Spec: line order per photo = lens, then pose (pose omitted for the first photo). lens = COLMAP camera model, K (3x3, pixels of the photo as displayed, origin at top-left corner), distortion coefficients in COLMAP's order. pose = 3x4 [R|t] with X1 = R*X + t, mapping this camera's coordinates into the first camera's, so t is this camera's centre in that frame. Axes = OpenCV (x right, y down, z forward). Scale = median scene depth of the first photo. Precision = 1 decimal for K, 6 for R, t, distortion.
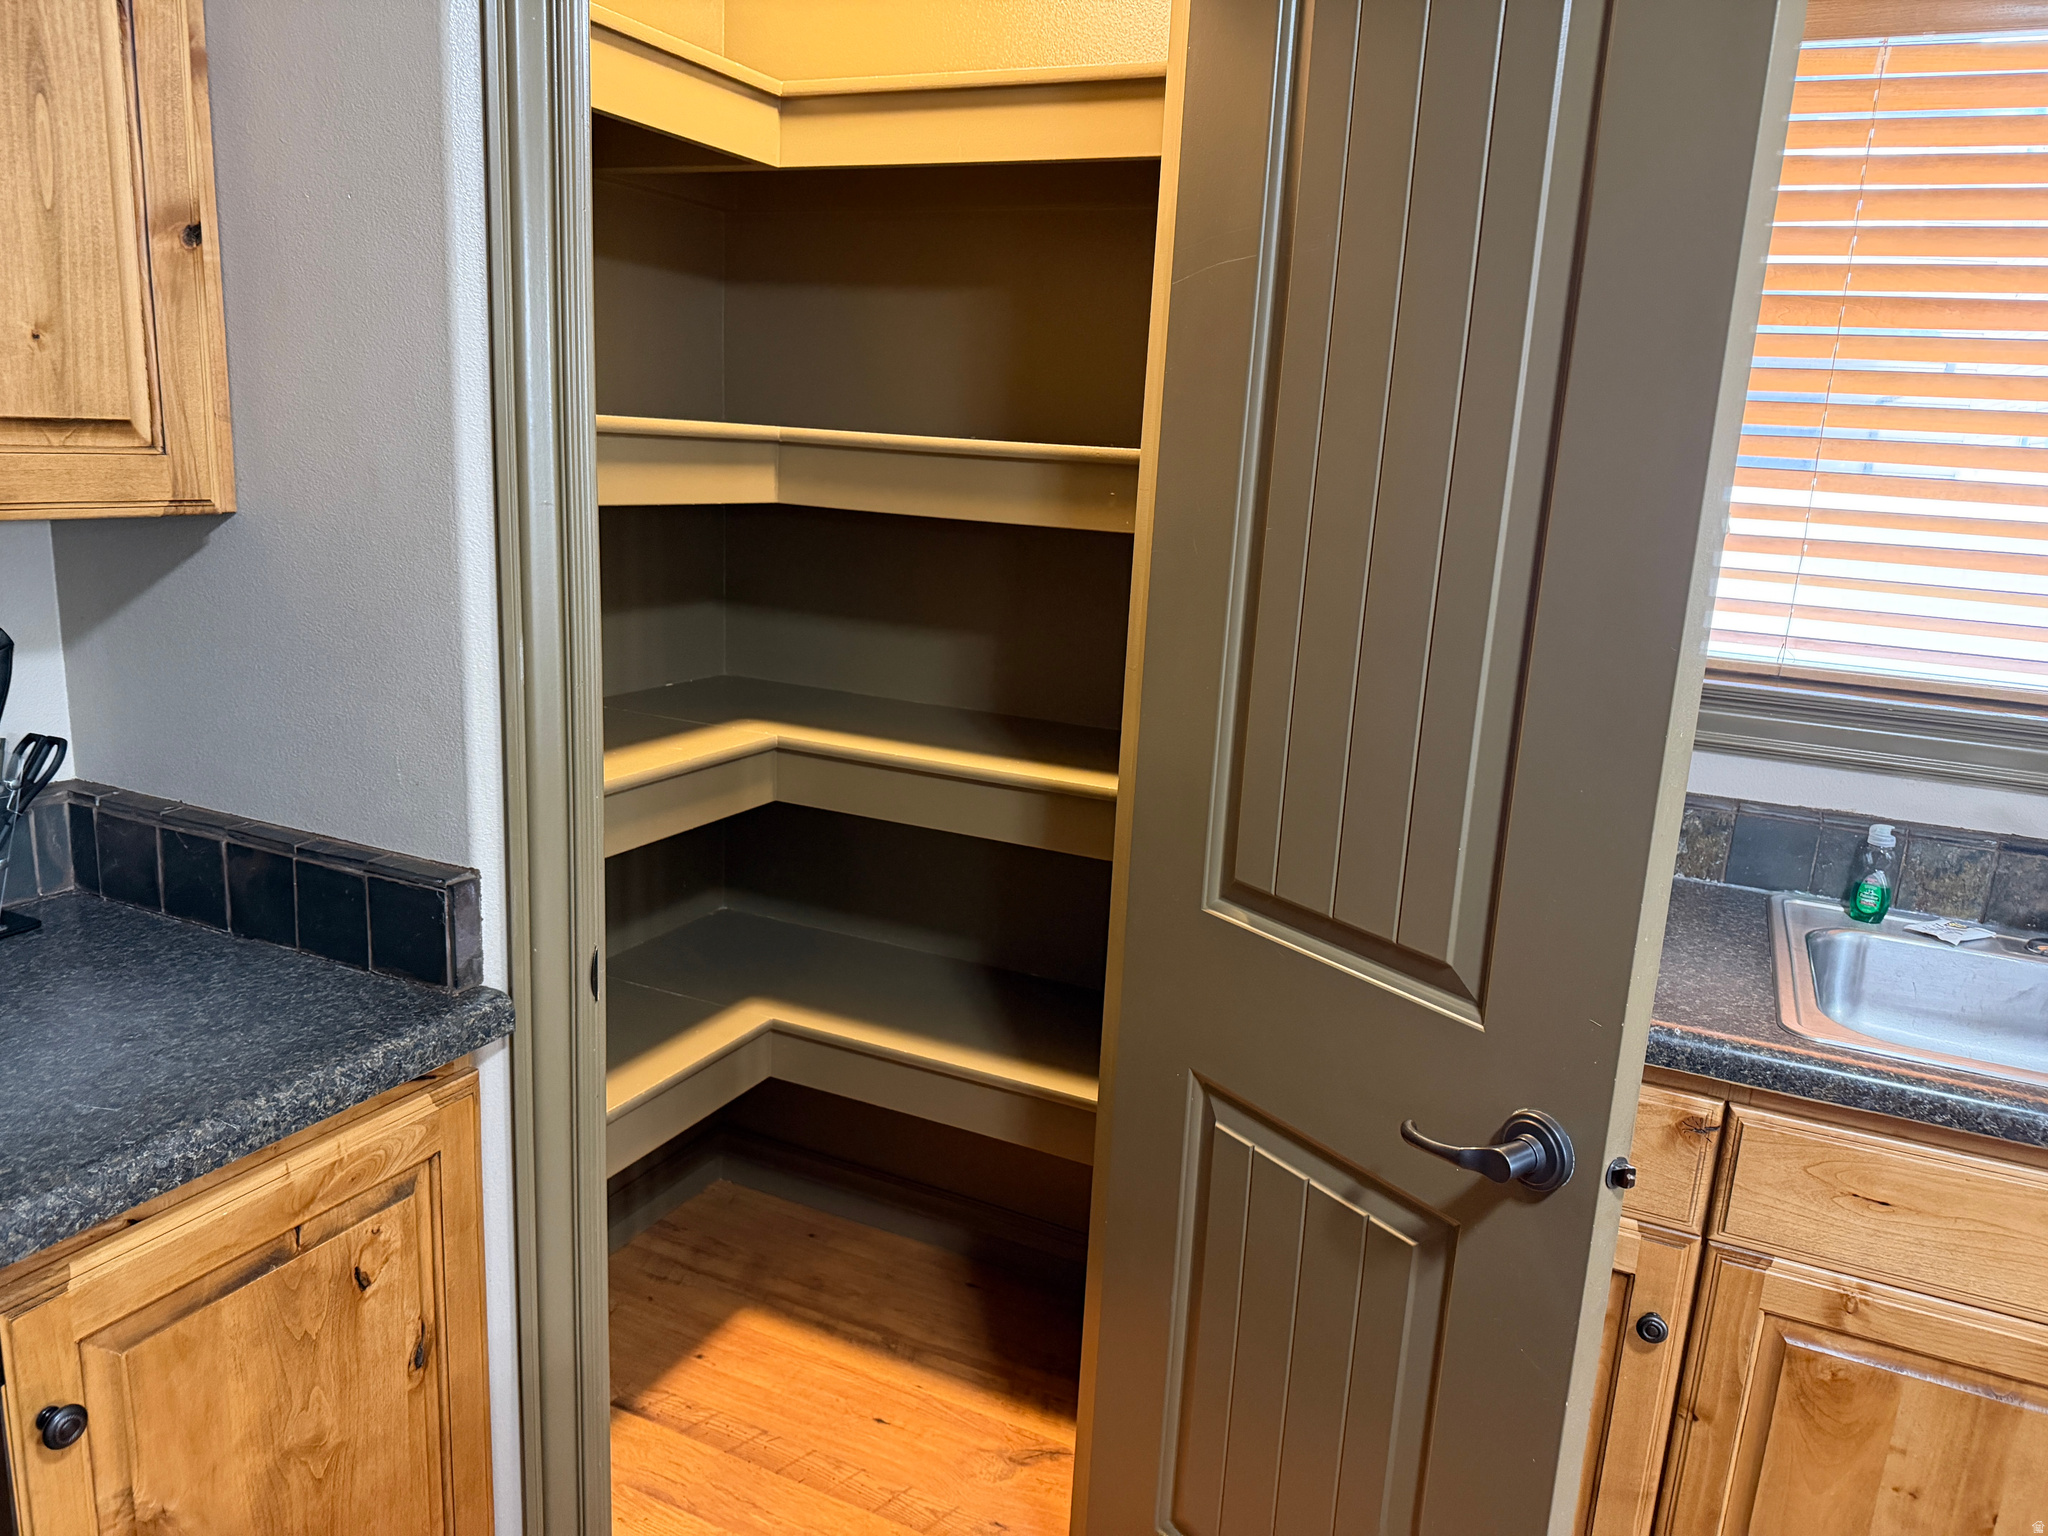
lens RADIAL K [[1440.6, 0, 1020.5], [0, 1440.6, 768.2], [0, 0, 1]] dist [0.028110, -0.035199]
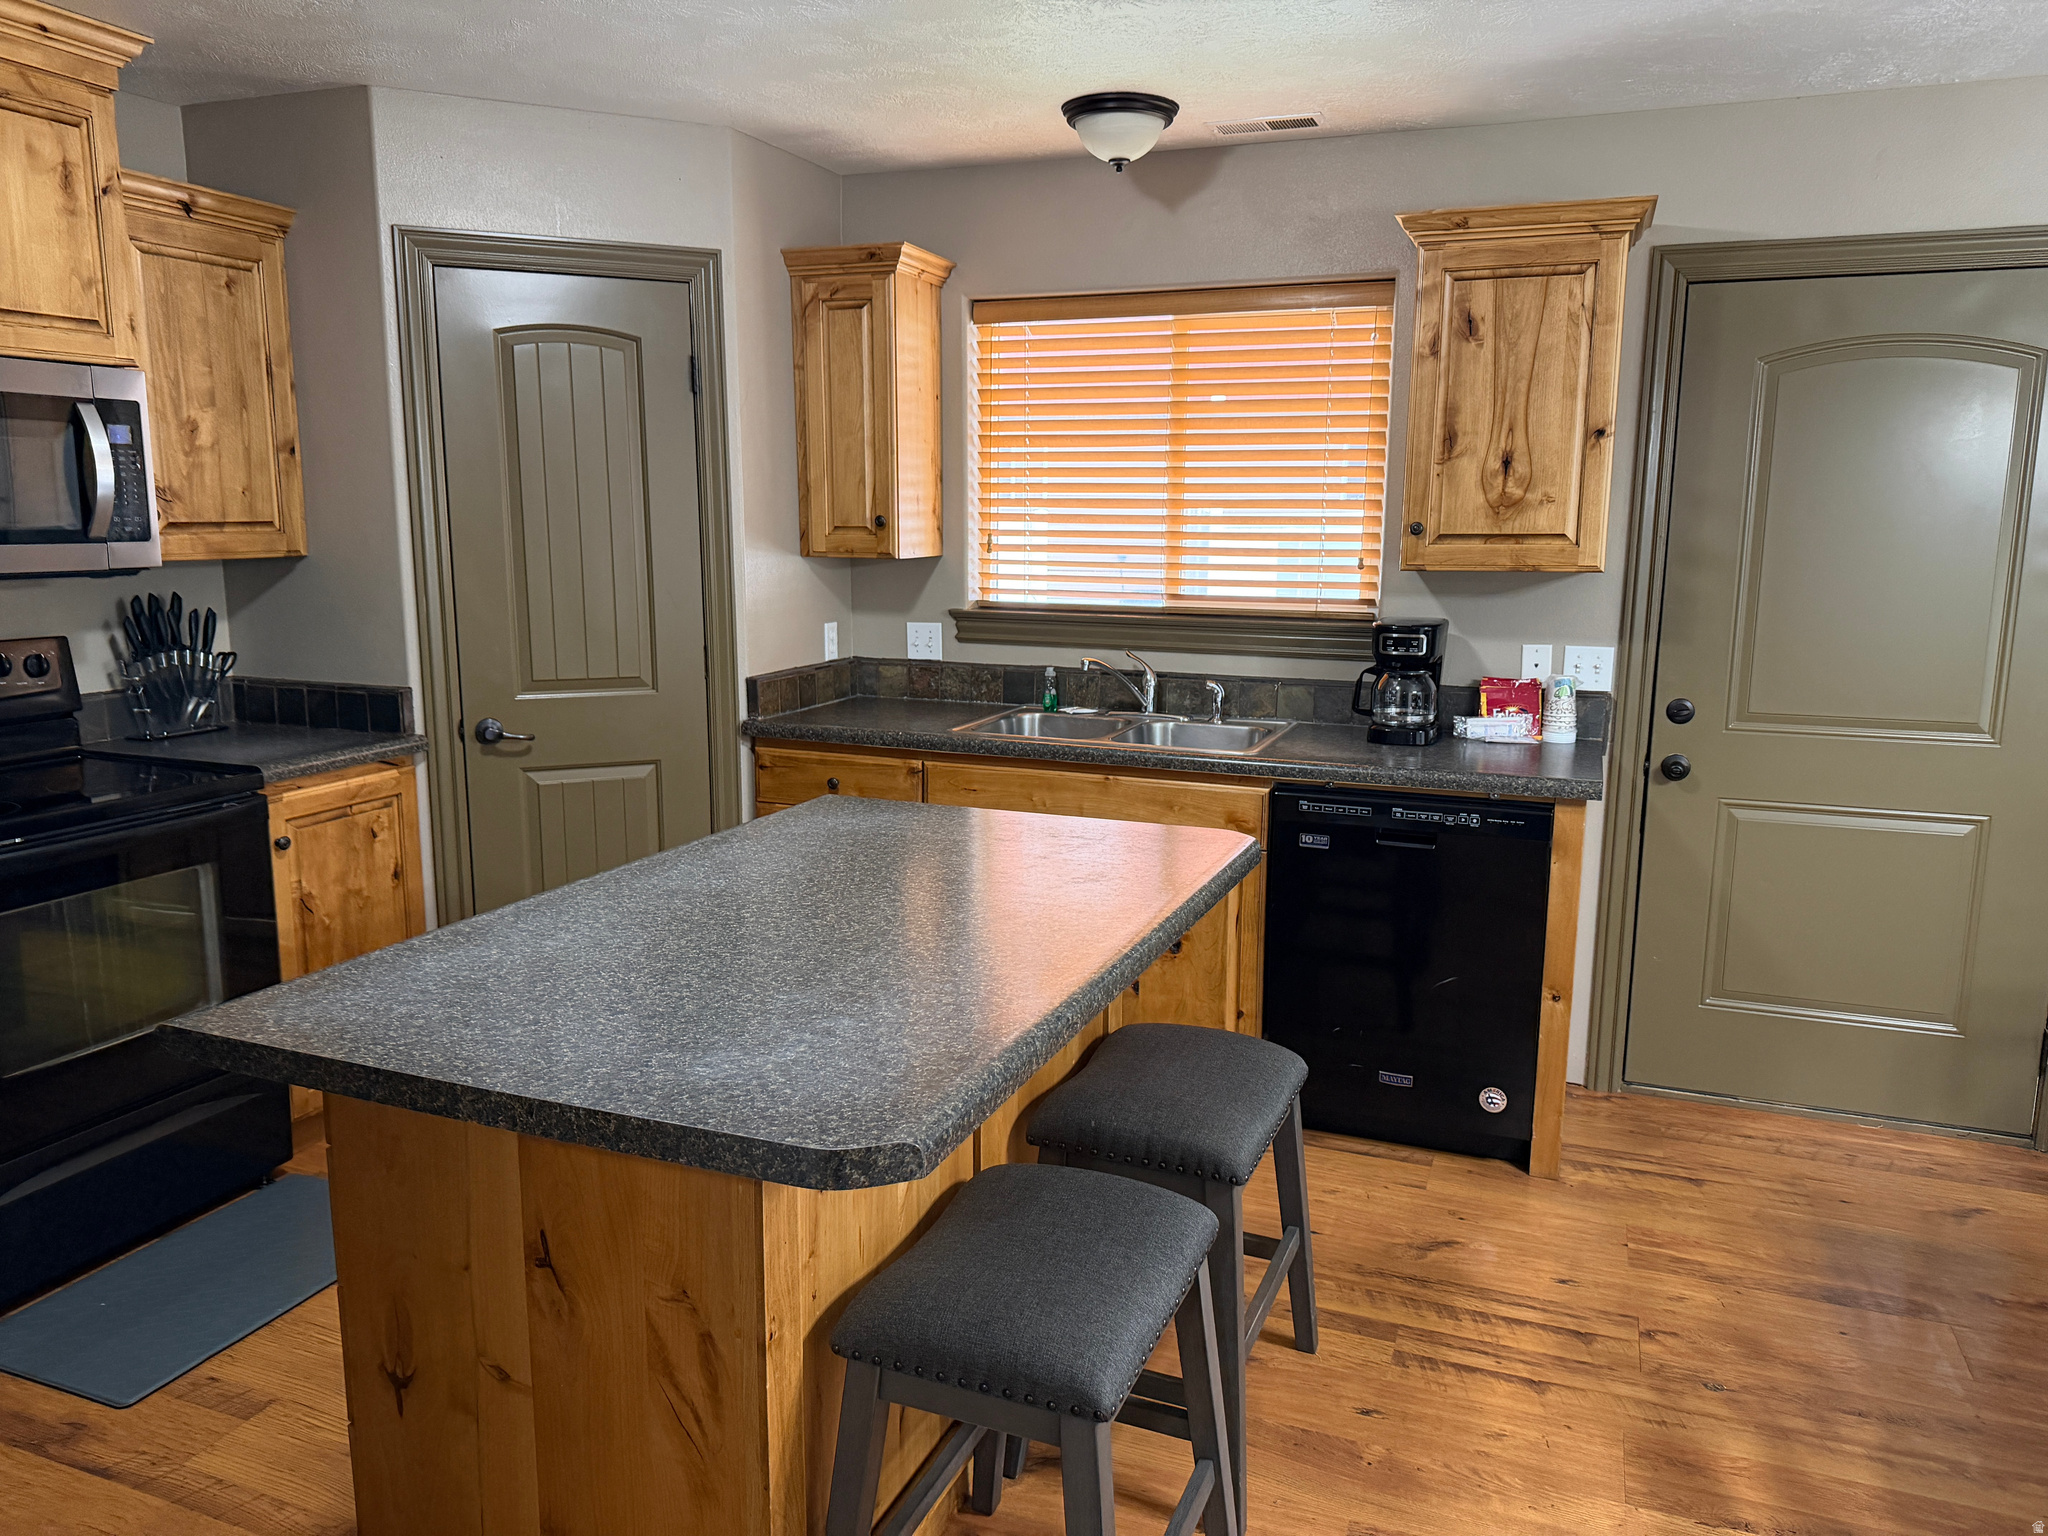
lens RADIAL K [[1440.6, 0, 1018.7], [0, 1440.6, 766.2], [0, 0, 1]] dist [0.028110, -0.035199]
pose [[0.996577, -0.056755, 0.060108, 0.564187], [0.059944, 0.996813, -0.052643, 0.427865], [-0.056929, 0.056066, 0.996803, -1.694297]]
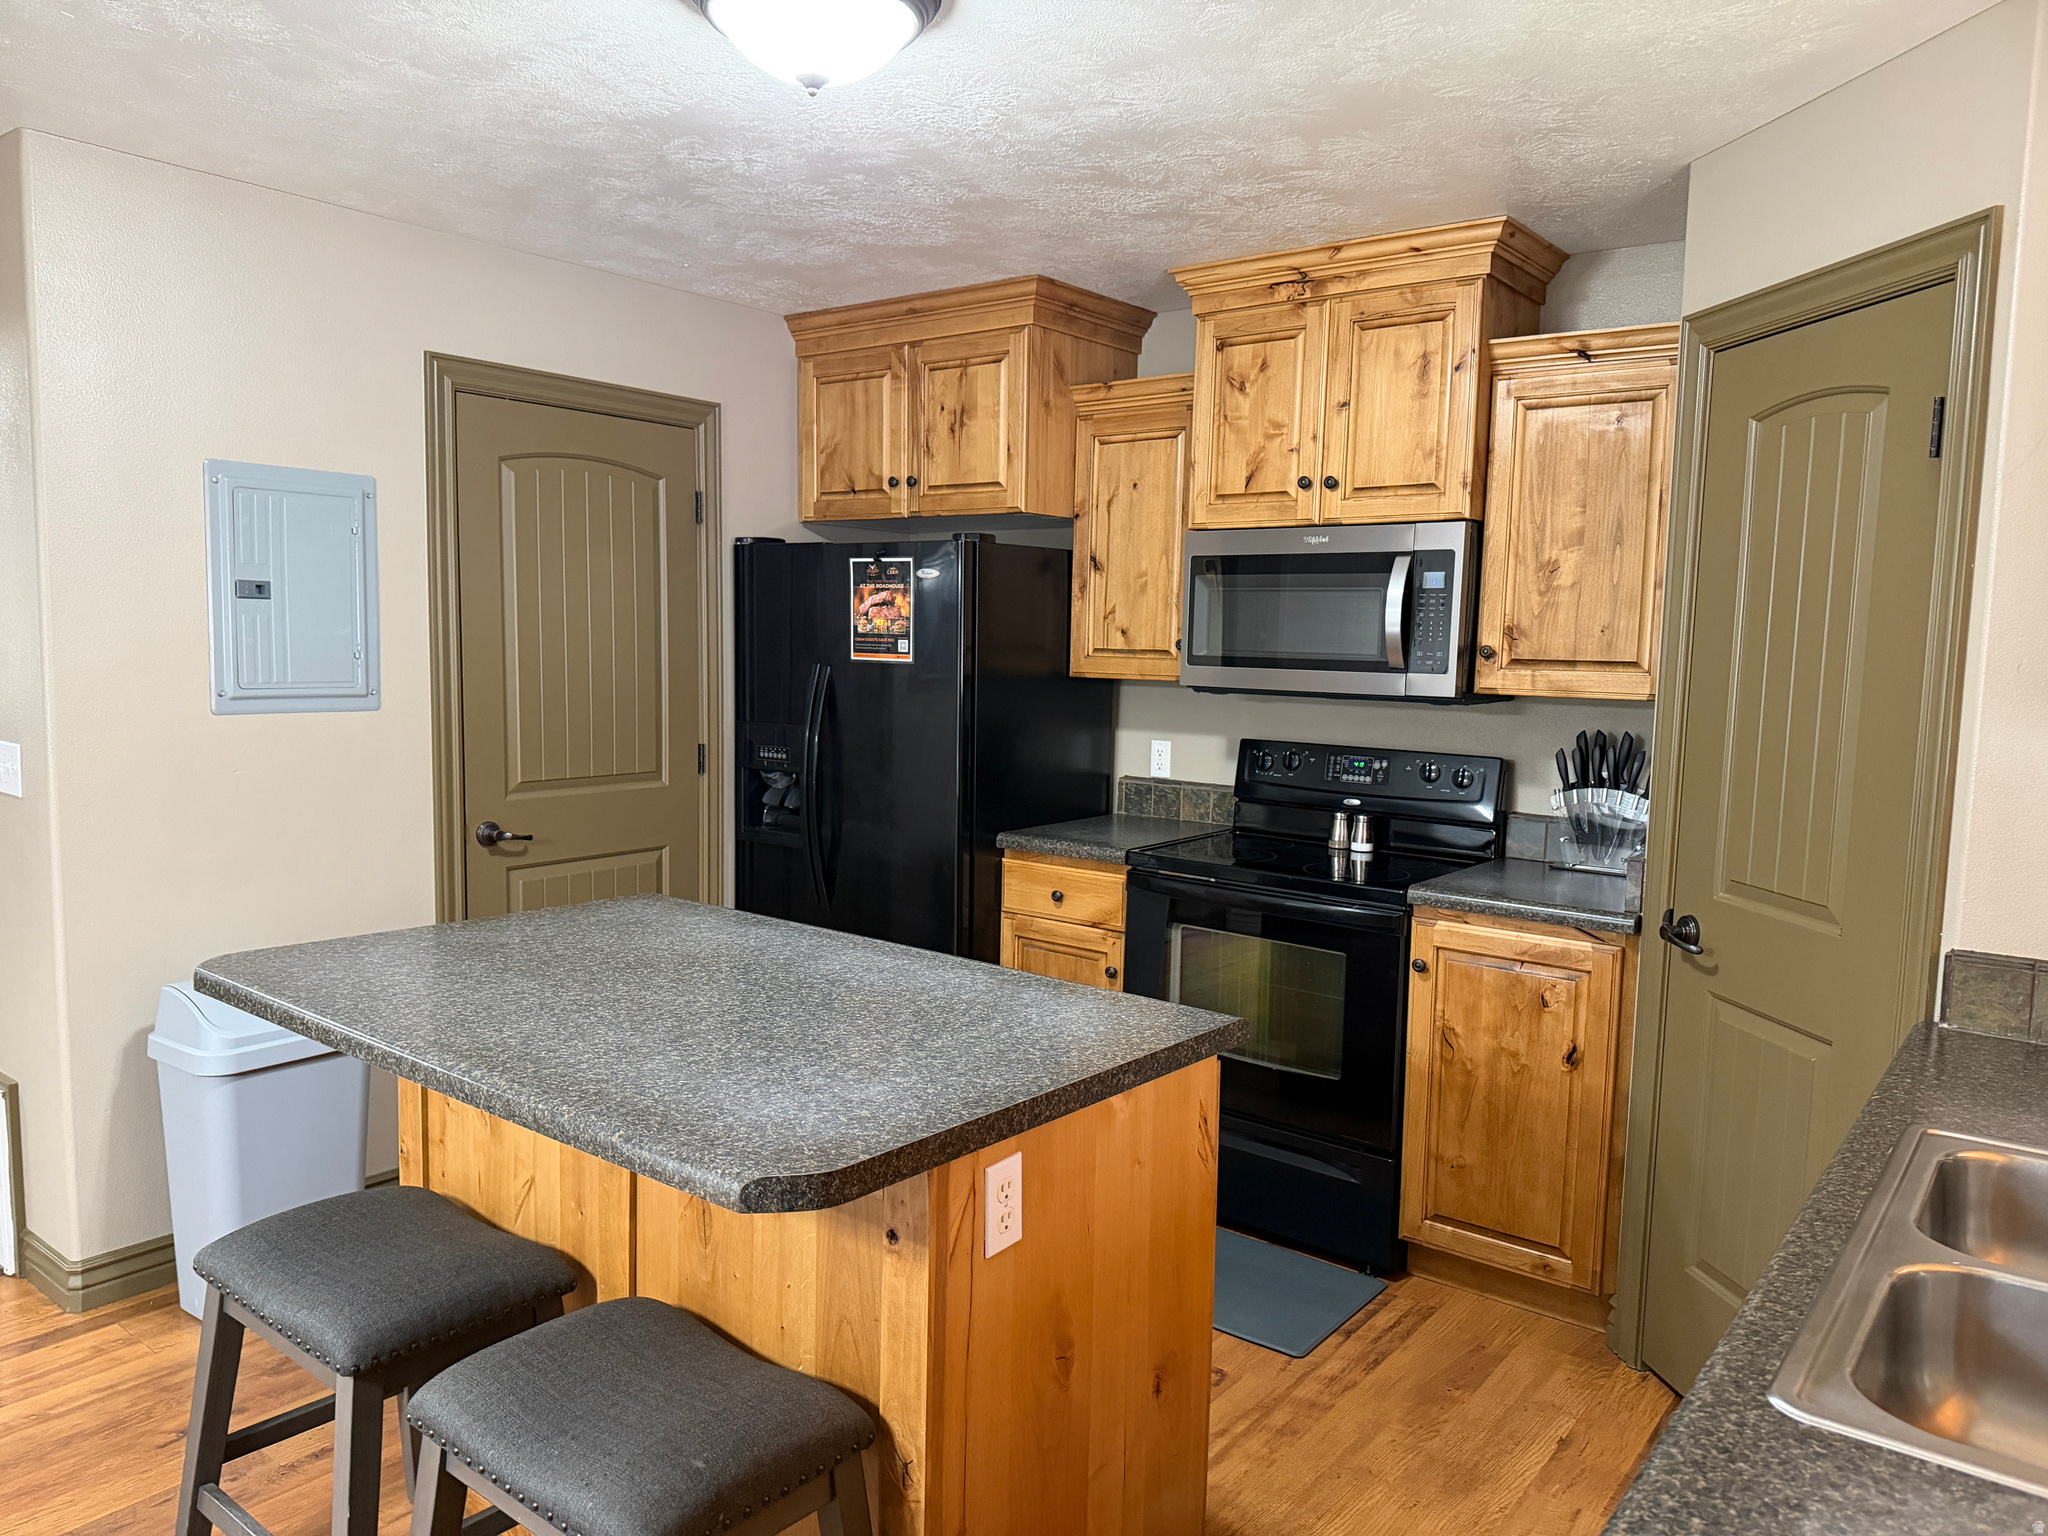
lens RADIAL K [[1440.6, 0, 1020.5], [0, 1440.6, 767.1], [0, 0, 1]] dist [0.028110, -0.035199]
pose [[-0.214434, 0.044420, -0.975728, 2.019976], [-0.251153, 0.962868, 0.099030, -0.044435], [0.943896, 0.266292, -0.195316, 0.524409]]
